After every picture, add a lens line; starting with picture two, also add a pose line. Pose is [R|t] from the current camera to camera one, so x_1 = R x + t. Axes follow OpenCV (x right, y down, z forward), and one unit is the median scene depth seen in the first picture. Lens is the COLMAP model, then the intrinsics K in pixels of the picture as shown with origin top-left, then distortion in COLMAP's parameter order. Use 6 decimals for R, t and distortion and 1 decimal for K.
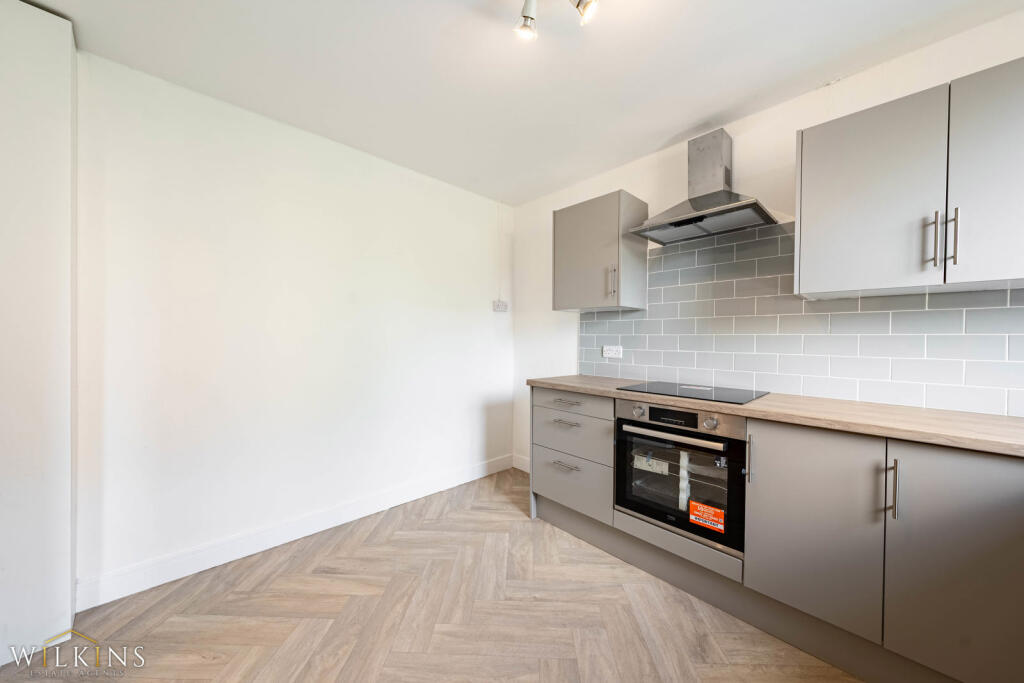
lens RADIAL K [[358.3, 0, 507.3], [0, 358.3, 341.3], [0, 0, 1]] dist [-0.000260, -0.000048]
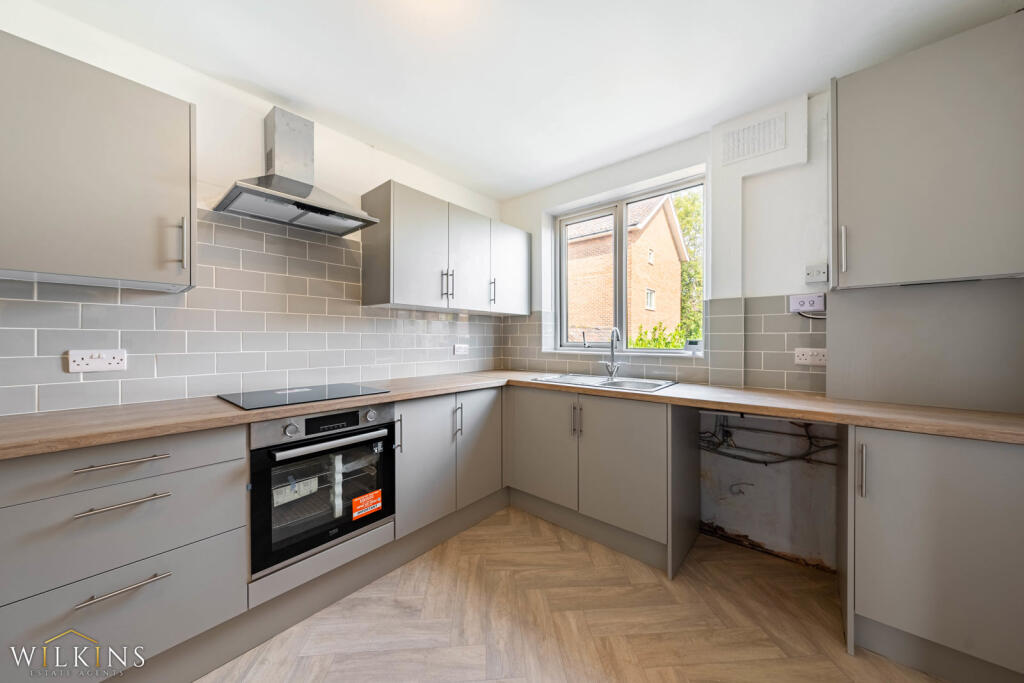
lens RADIAL K [[358.3, 0, 507.3], [0, 358.3, 341.3], [0, 0, 1]] dist [-0.000260, -0.000048]
pose [[-0.127068, -0.014928, 0.991782, -0.520300], [0.006082, 0.999856, 0.015829, -0.007993], [-0.991875, 0.008043, -0.126959, 0.691830]]
